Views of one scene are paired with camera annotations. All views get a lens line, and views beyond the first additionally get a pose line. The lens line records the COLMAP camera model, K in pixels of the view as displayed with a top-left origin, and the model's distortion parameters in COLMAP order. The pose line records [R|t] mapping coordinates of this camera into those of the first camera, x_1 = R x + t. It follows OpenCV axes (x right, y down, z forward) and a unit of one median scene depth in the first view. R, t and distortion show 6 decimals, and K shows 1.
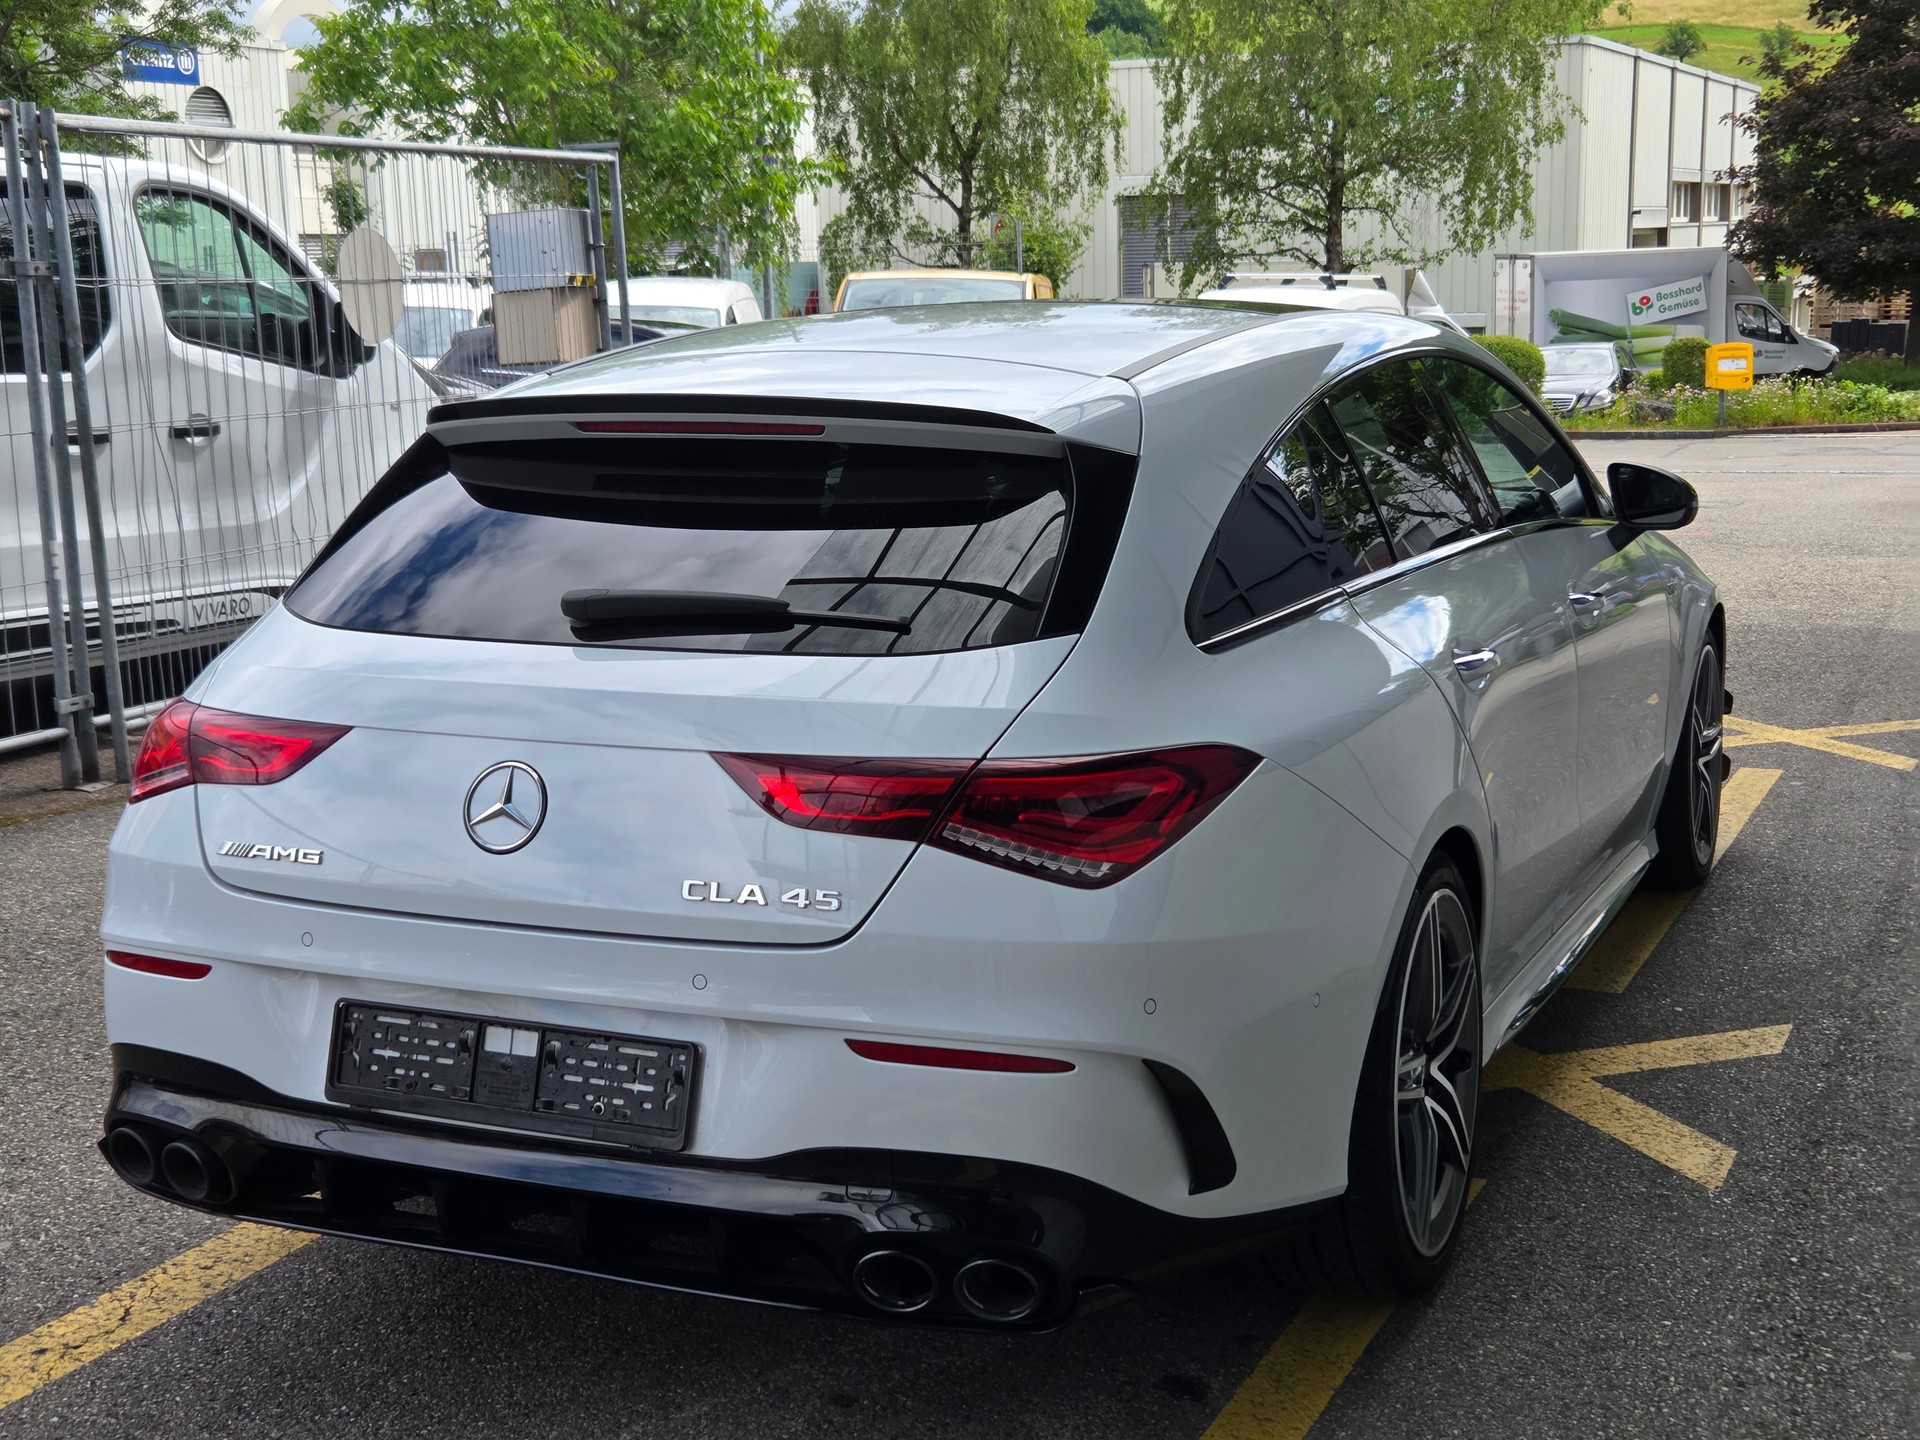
lens RADIAL K [[2557.4, 0, 950.2], [0, 2557.4, 730.4], [0, 0, 1]] dist [0.088922, 0.000000]
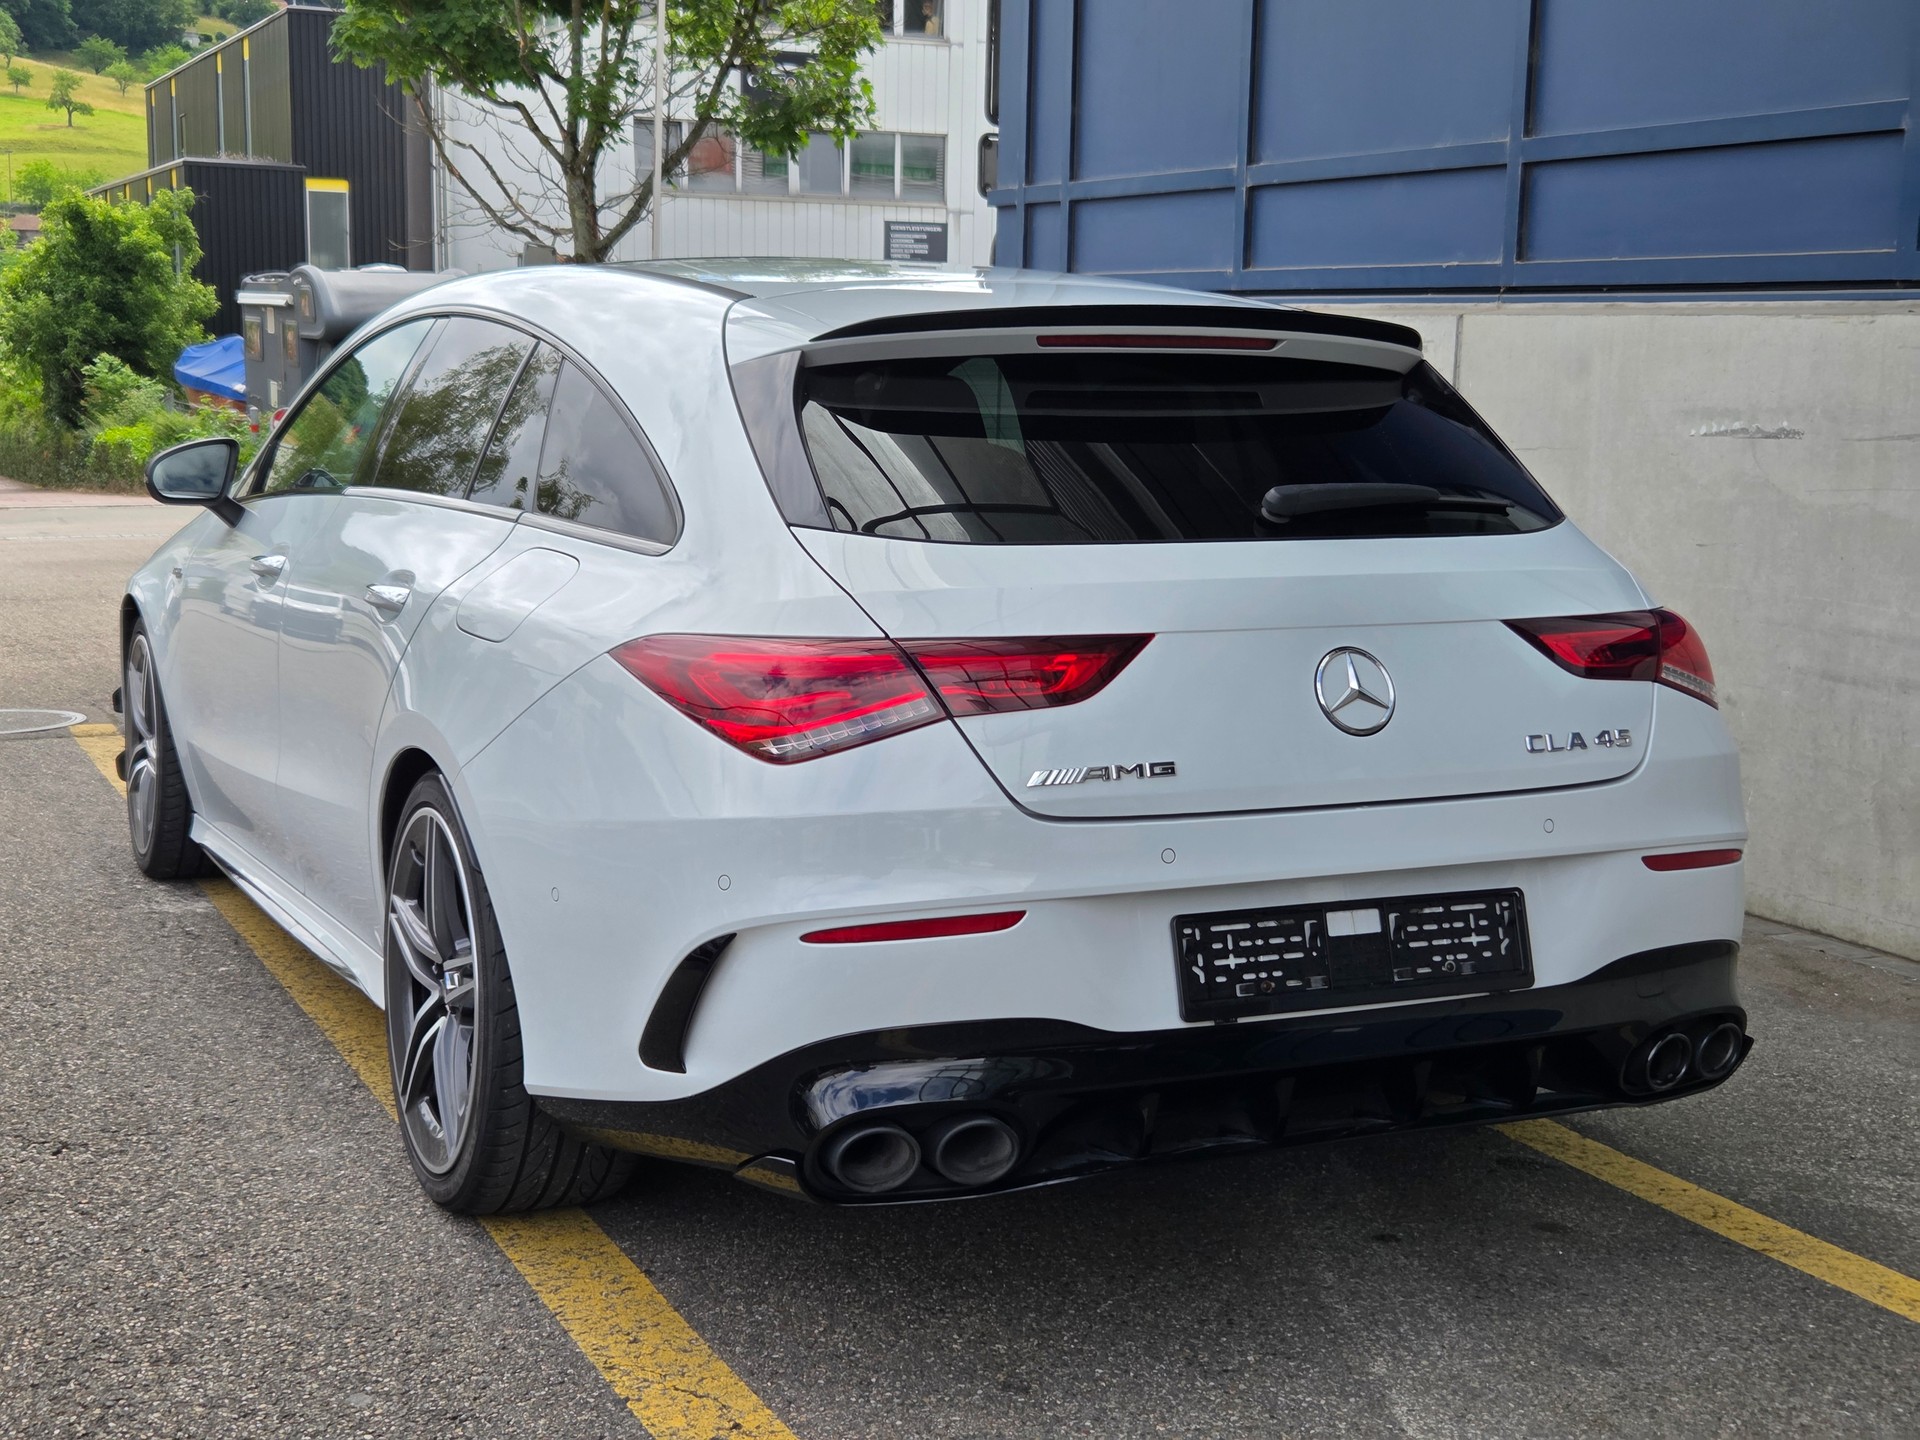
lens RADIAL K [[2557.4, 0, 975.8], [0, 2557.4, 728.6], [0, 0, 1]] dist [0.088922, 0.000000]
pose [[0.646548, -0.084226, 0.758209, -1.004731], [0.110767, 0.993719, 0.015934, 0.011589], [-0.754789, 0.073683, 0.651817, 0.431834]]
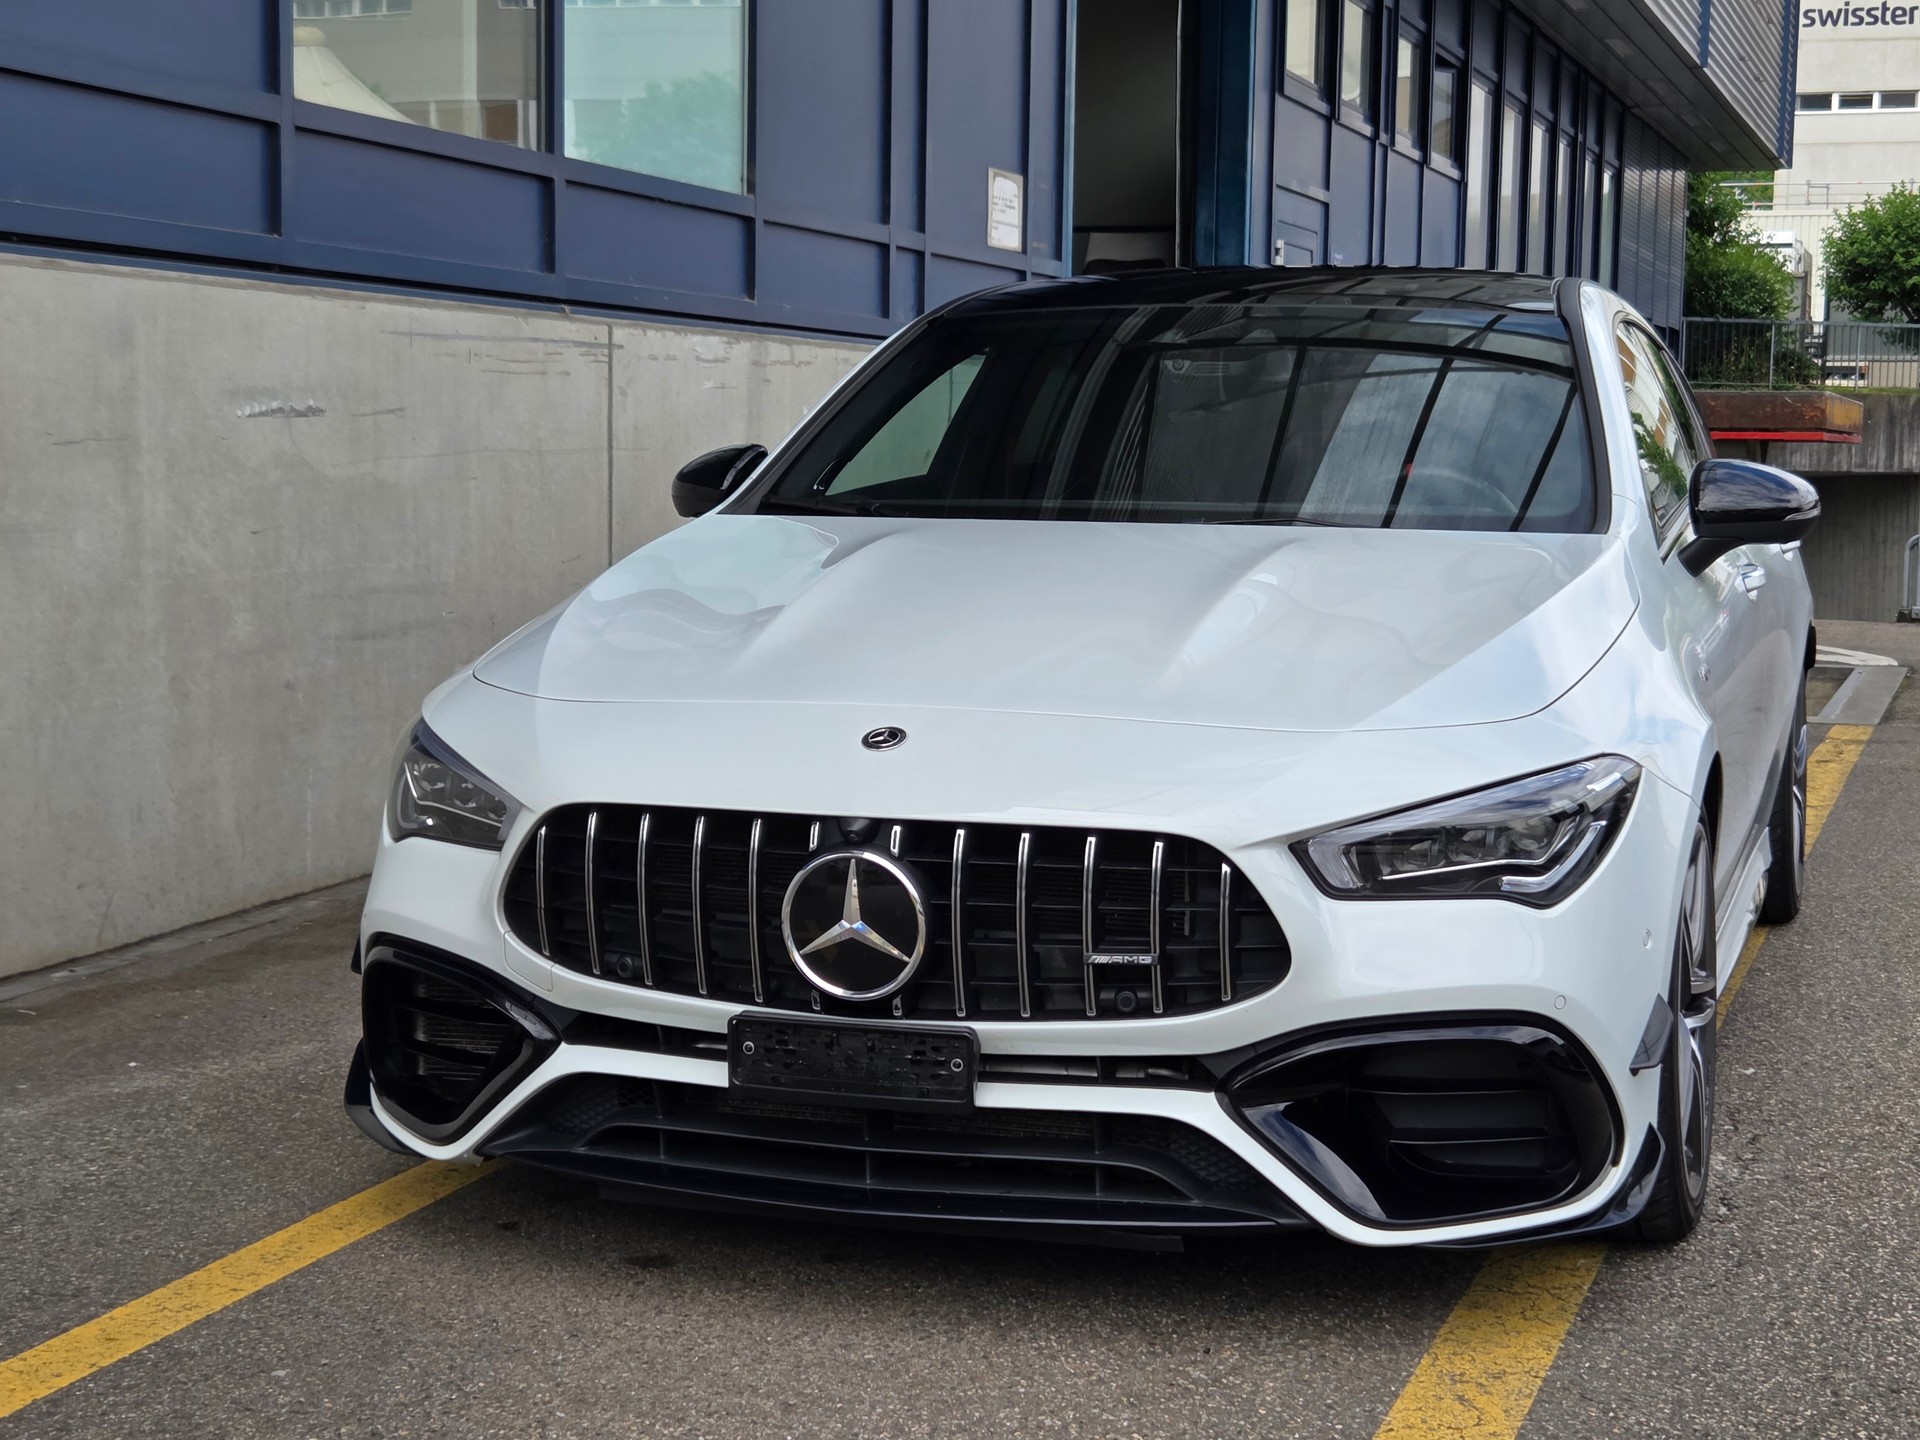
lens RADIAL K [[3108.6, 0, 984.3], [0, 3108.6, 769.4], [0, 0, 1]] dist [0.078179, 0.000000]
pose [[-0.994549, 0.014785, -0.103221, 0.482261], [-0.015872, 0.956898, 0.289992, -0.503190], [0.103059, 0.290049, -0.951446, 3.362997]]
